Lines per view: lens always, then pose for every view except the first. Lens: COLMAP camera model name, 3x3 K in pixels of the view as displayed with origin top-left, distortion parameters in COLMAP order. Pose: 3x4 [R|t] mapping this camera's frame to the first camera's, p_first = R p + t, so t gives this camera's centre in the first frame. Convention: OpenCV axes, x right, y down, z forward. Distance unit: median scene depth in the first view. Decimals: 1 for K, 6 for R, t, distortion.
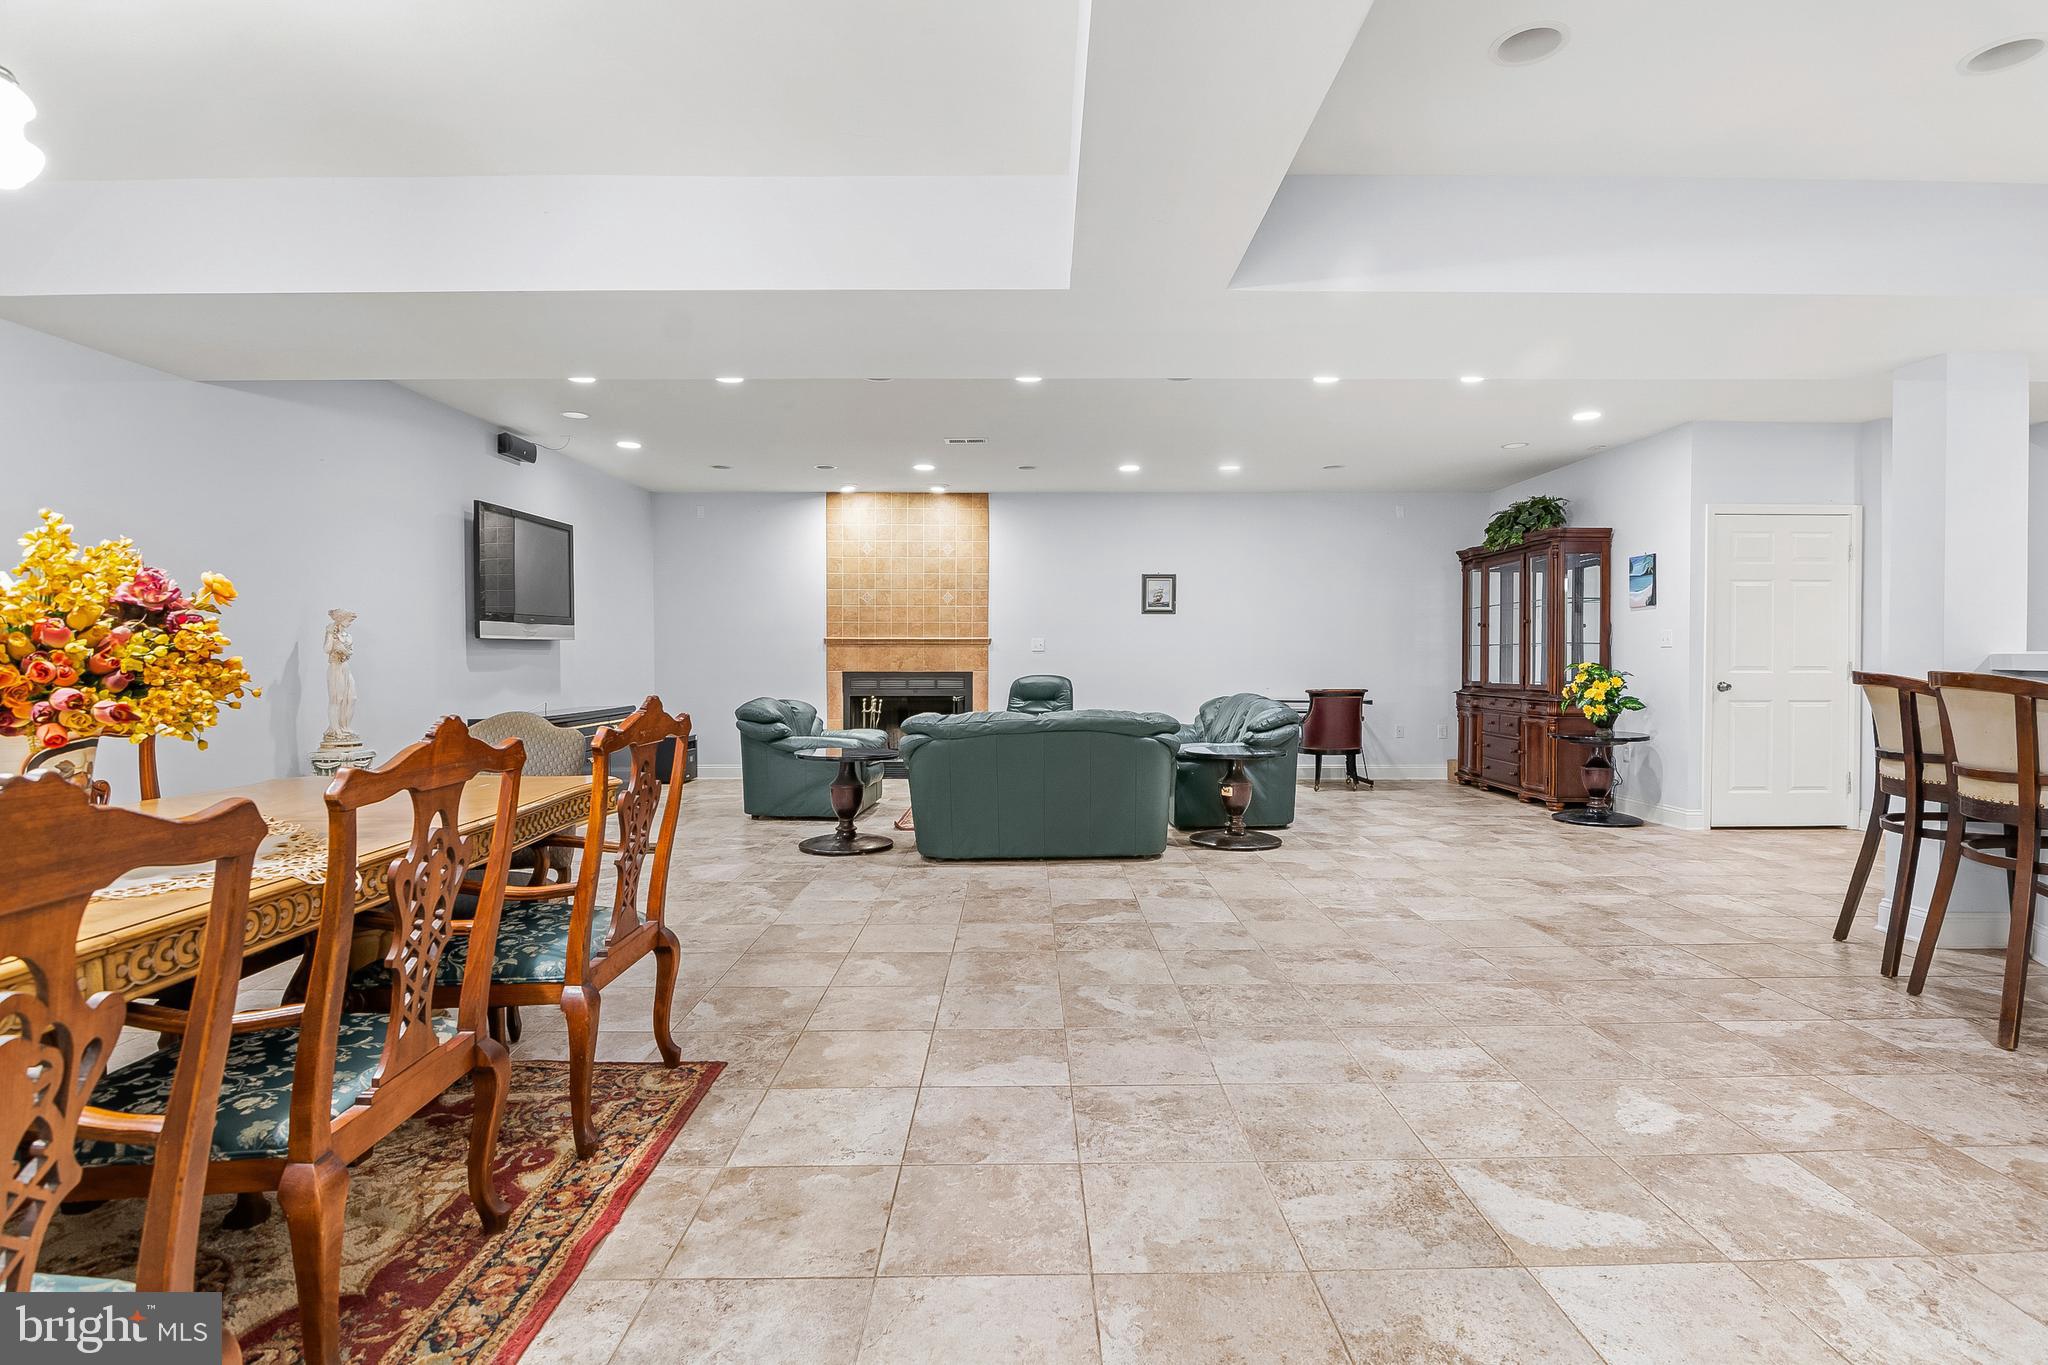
lens RADIAL K [[991.7, 0, 1033.6], [0, 991.7, 667.7], [0, 0, 1]] dist [-0.004226, -0.005470]
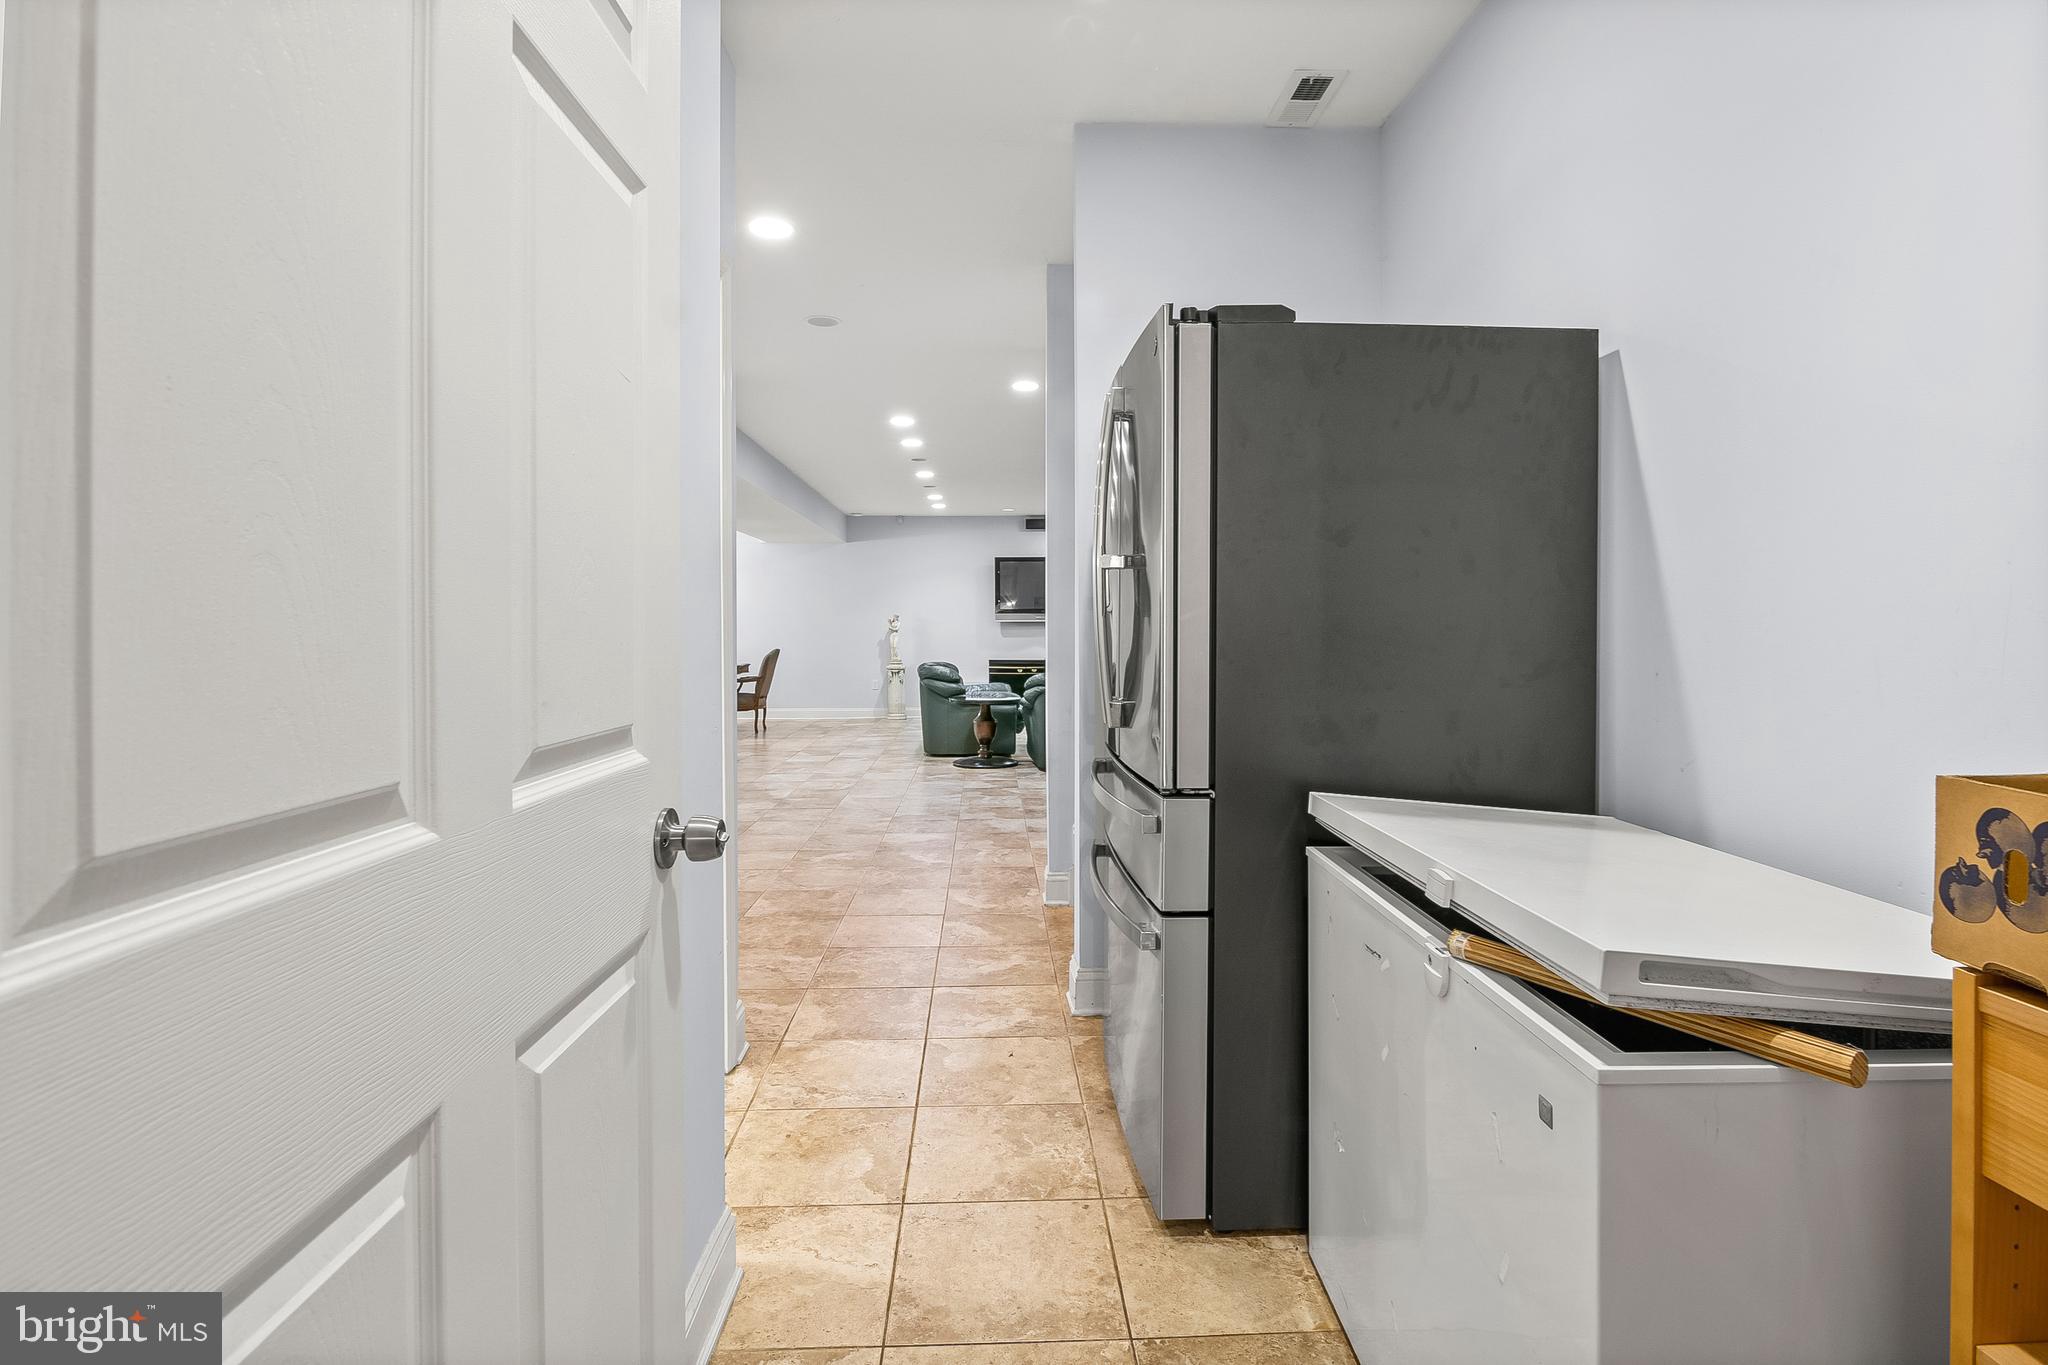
lens RADIAL K [[991.7, 0, 1050.9], [0, 991.7, 637.4], [0, 0, 1]] dist [-0.004226, -0.005470]
pose [[0.053543, 0.008429, -0.998530, 1.237046], [-0.008400, 0.999933, 0.007990, -0.011393], [0.998530, 0.007960, 0.053610, 0.783738]]
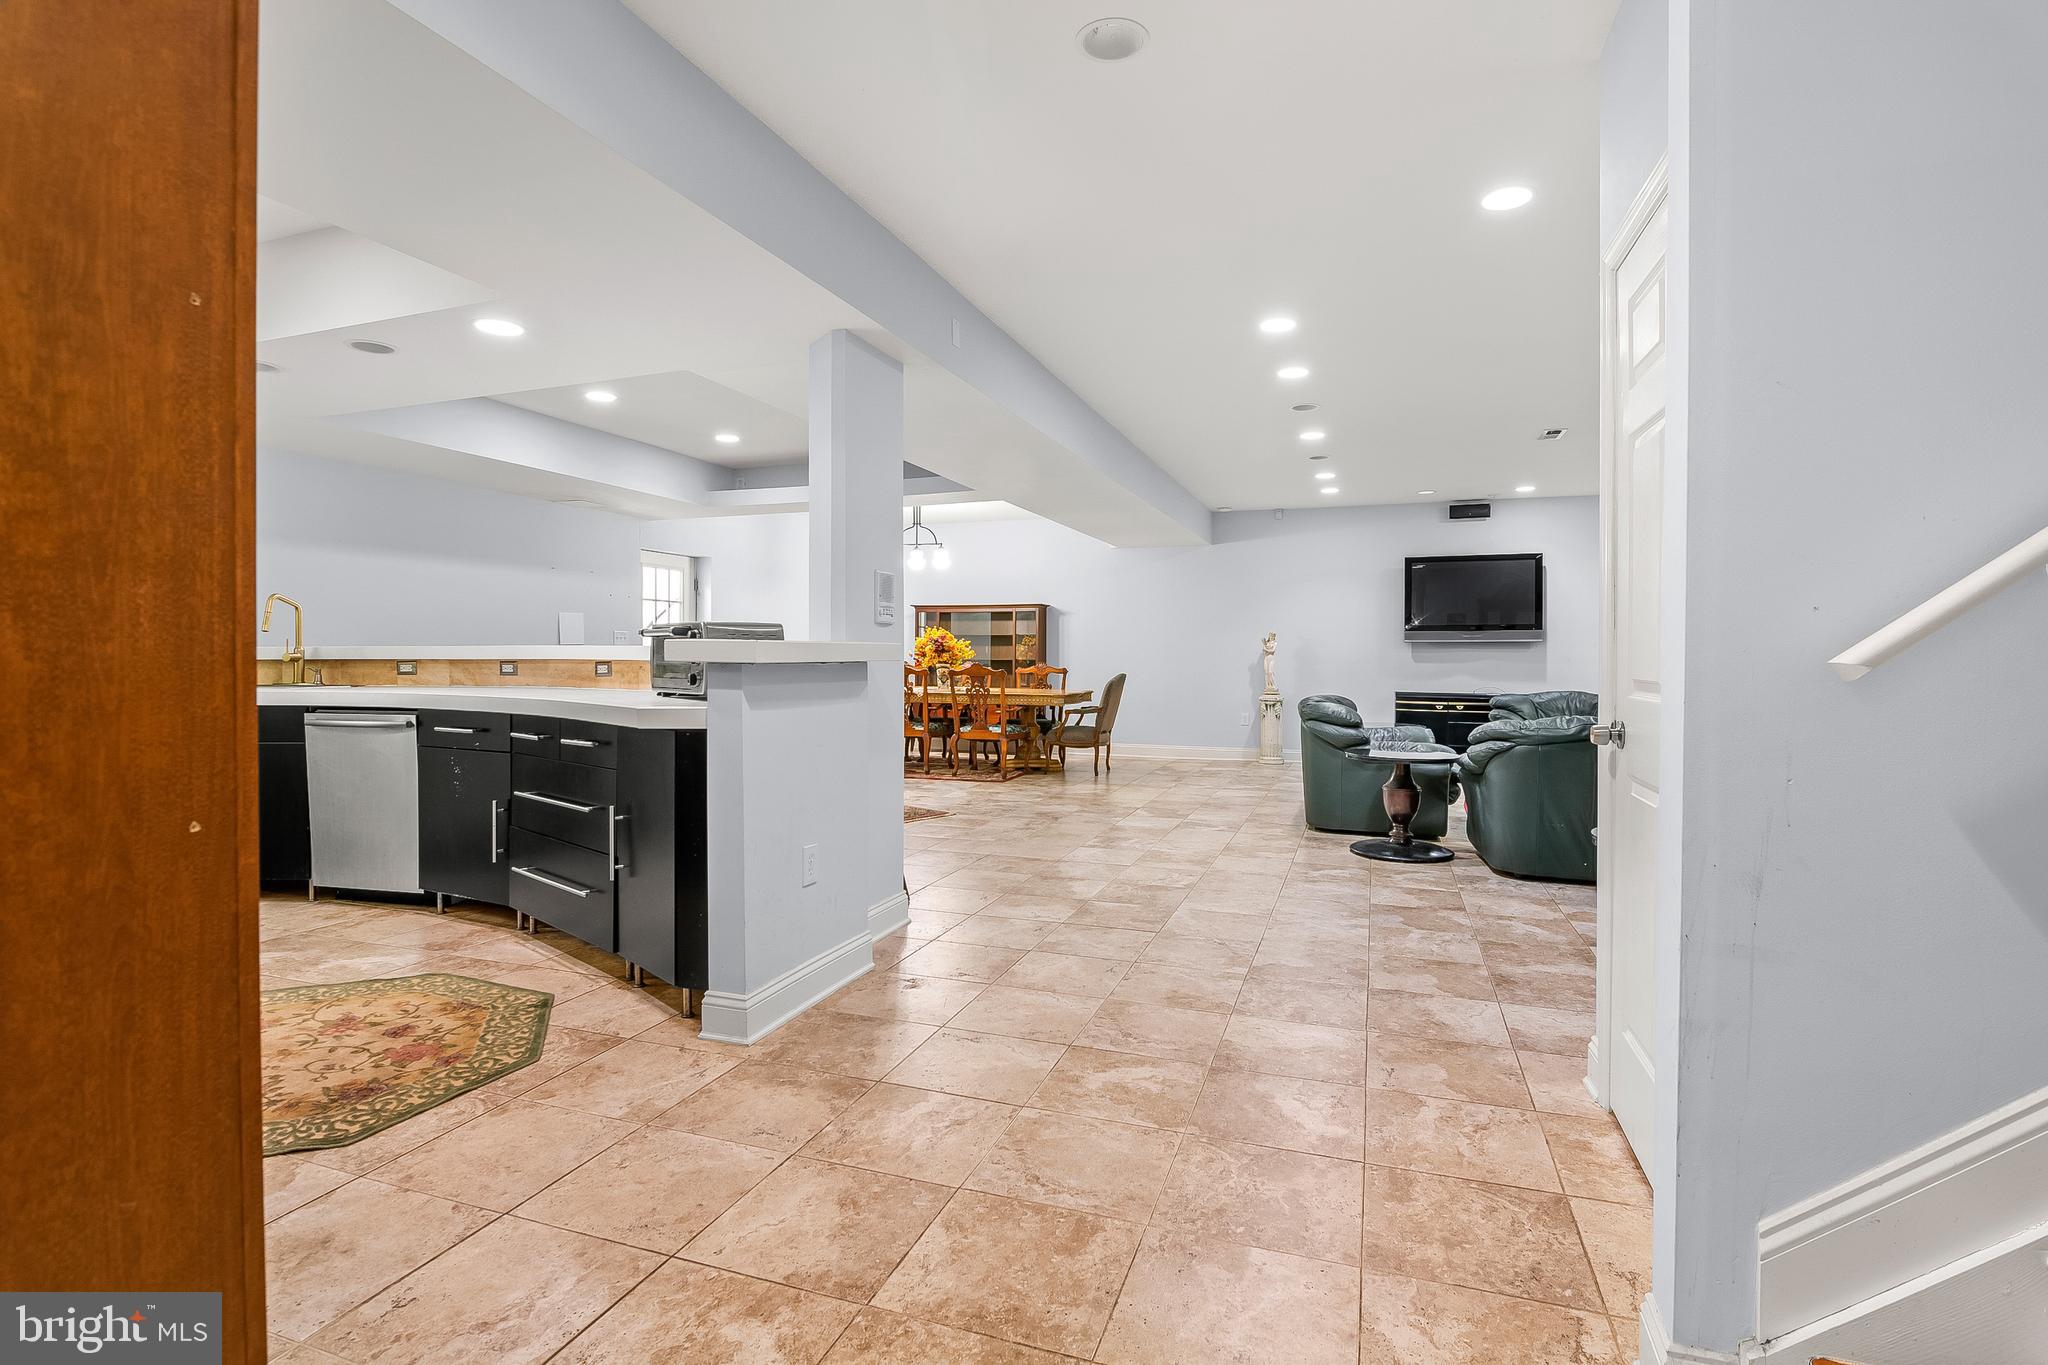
lens RADIAL K [[991.7, 0, 1028.7], [0, 991.7, 668.3], [0, 0, 1]] dist [-0.004226, -0.005470]
pose [[-0.340537, 0.013887, -0.940129, 0.921196], [-0.015462, 0.999673, 0.020367, -0.008341], [0.940104, 0.021472, -0.340211, 0.759595]]
